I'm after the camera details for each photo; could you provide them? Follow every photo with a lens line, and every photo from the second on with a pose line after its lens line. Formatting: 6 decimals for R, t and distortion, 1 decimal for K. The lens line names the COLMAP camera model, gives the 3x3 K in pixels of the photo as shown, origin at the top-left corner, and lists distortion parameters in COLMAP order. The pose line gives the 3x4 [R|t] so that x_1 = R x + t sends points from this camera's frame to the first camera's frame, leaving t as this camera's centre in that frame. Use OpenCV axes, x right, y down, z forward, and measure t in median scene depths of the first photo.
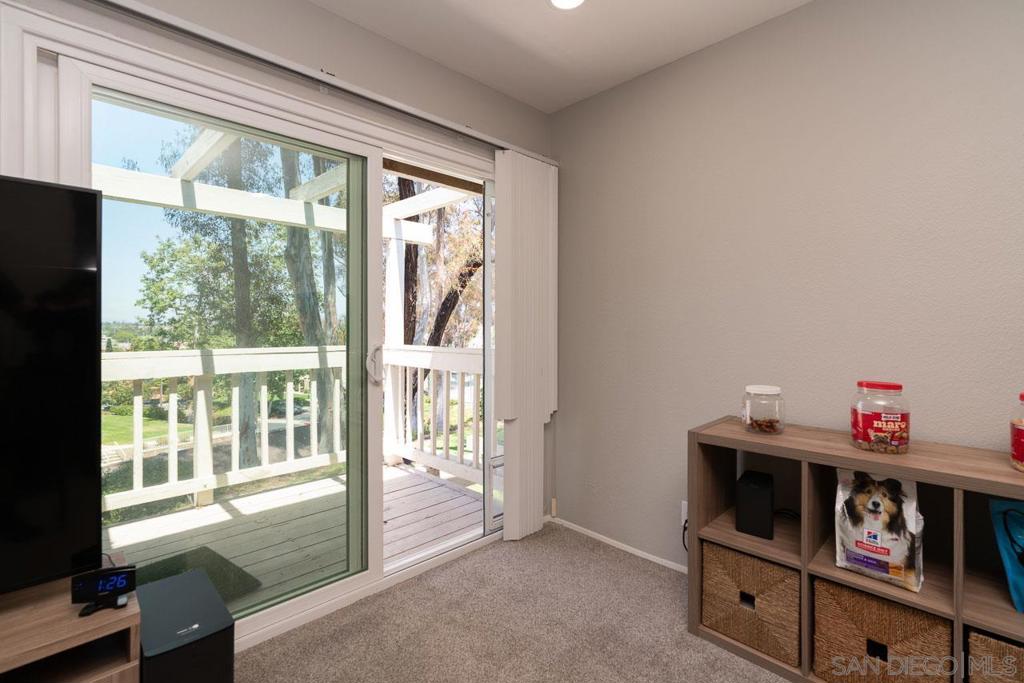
lens RADIAL K [[473.2, 0, 520.1], [0, 473.2, 336.7], [0, 0, 1]] dist [-0.000758, 0.000223]
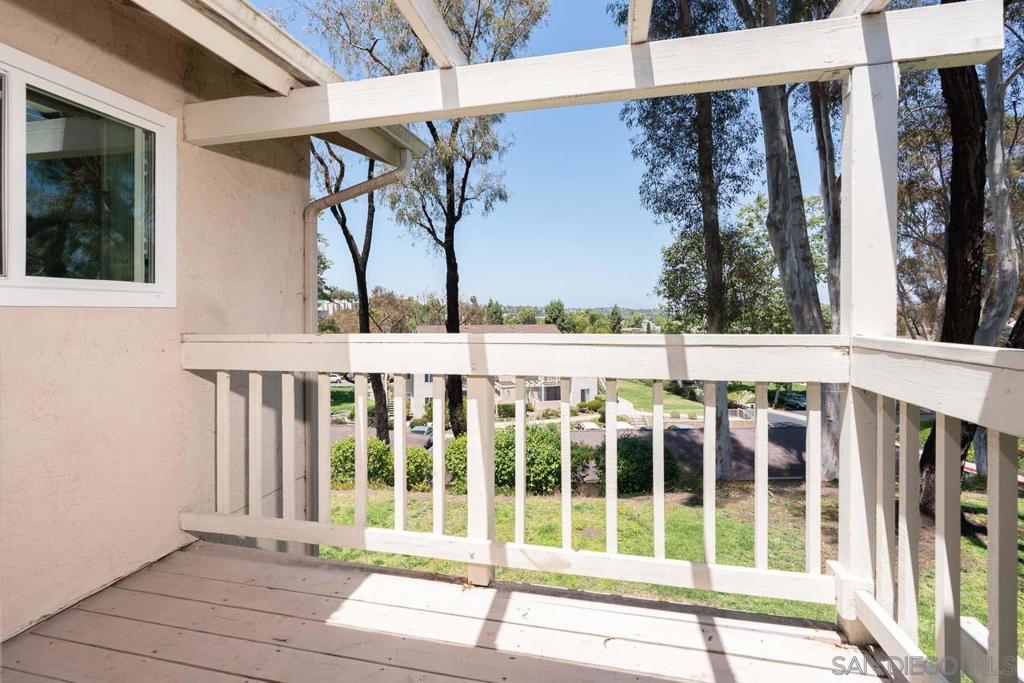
lens RADIAL K [[476.2, 0, 511.9], [0, 476.2, 309.2], [0, 0, 1]] dist [-0.000718, 0.000095]
pose [[0.532594, -0.009290, -0.846320, -0.029433], [-0.014887, 0.999682, -0.020342, 0.001970], [0.846240, 0.023433, 0.532287, 0.180555]]
